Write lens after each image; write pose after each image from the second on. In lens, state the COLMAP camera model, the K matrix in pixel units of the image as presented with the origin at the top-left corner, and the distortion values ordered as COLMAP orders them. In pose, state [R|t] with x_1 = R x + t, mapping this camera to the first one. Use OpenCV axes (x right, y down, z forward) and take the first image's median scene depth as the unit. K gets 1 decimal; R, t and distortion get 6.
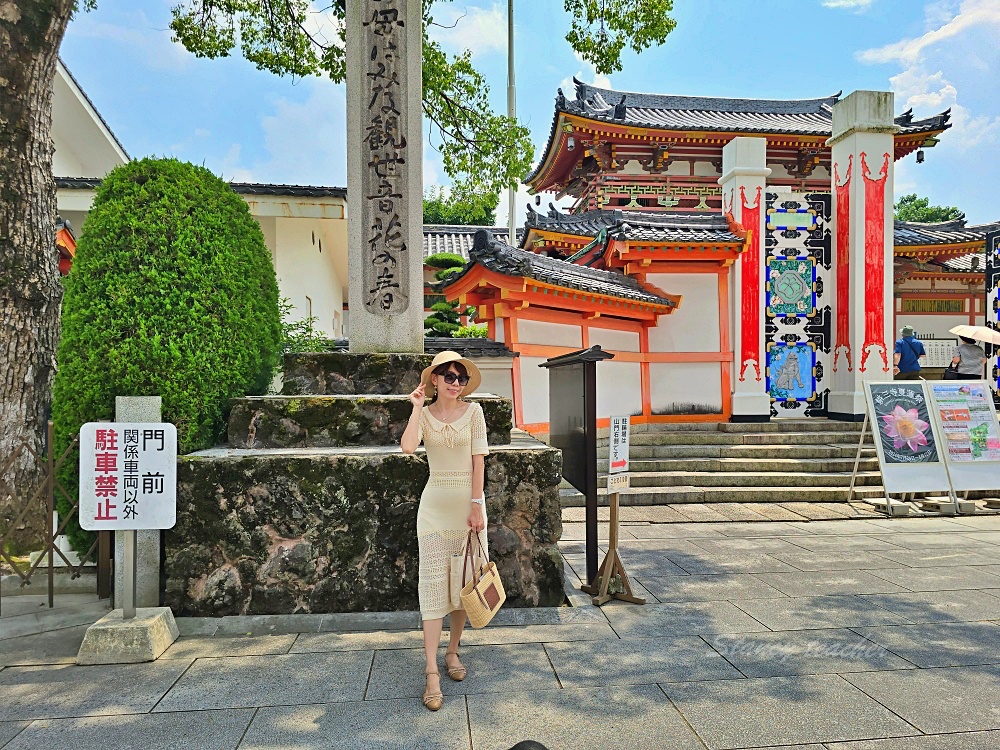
lens RADIAL K [[664.9, 0, 504.9], [0, 664.9, 383.0], [0, 0, 1]] dist [0.007337, -0.002119]
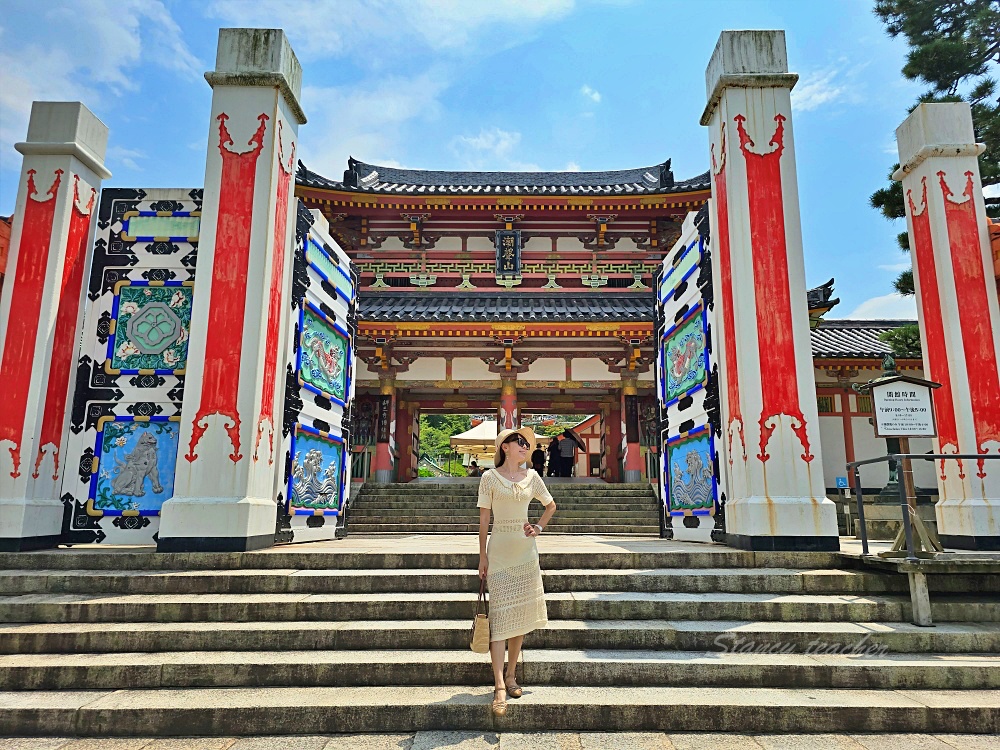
lens RADIAL K [[664.9, 0, 494.1], [0, 664.9, 377.3], [0, 0, 1]] dist [0.007337, -0.002119]
pose [[0.995663, -0.015042, -0.091806, 0.804091], [-0.003567, 0.979945, -0.199239, 0.024000], [0.092962, 0.198702, 0.975641, 0.431662]]
